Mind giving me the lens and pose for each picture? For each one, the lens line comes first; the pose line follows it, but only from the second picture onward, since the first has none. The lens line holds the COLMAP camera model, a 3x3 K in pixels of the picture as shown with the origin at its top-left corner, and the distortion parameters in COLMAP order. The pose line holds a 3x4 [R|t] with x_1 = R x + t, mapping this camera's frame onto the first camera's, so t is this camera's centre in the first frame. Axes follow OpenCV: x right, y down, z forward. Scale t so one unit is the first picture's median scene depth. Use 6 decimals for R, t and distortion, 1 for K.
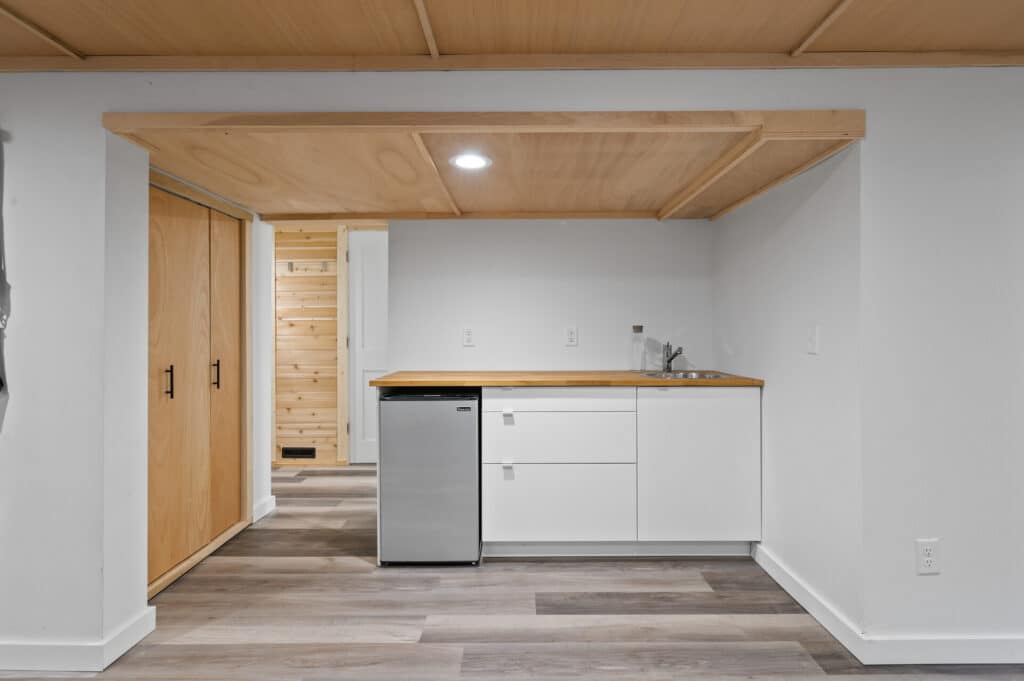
lens RADIAL K [[499.0, 0, 510.7], [0, 499.0, 330.0], [0, 0, 1]] dist [-0.005447, -0.001045]
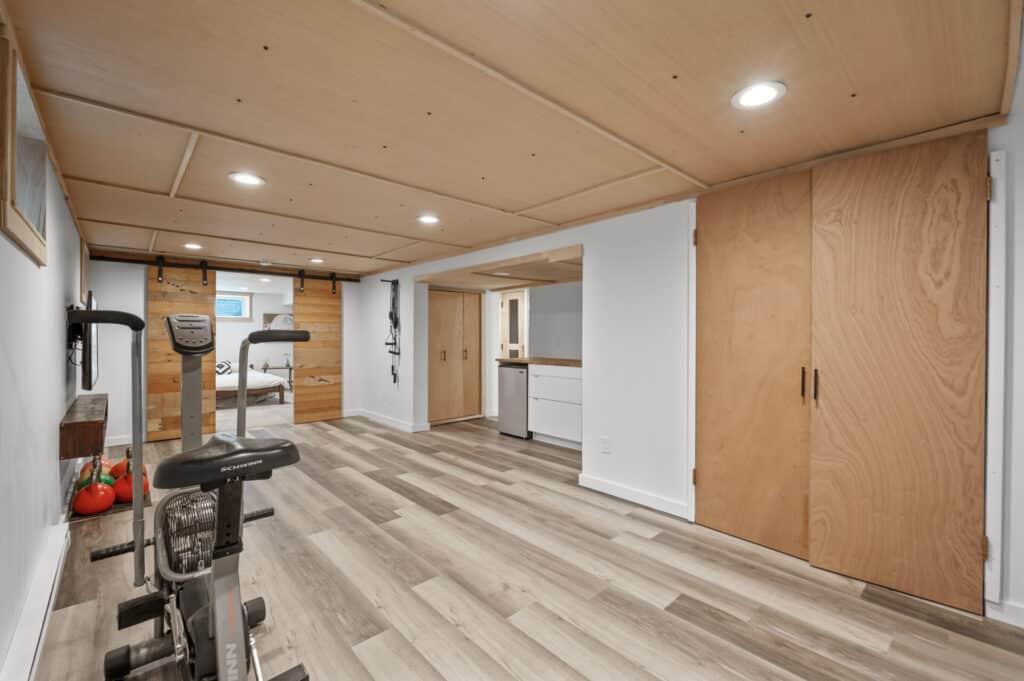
lens RADIAL K [[434.5, 0, 516.1], [0, 434.5, 341.0], [0, 0, 1]] dist [0.000115, 0.000001]
pose [[0.683243, 0.012652, -0.730082, 1.371266], [-0.004635, 0.999905, 0.012990, -0.015691], [0.730176, -0.005491, 0.683237, -0.412751]]
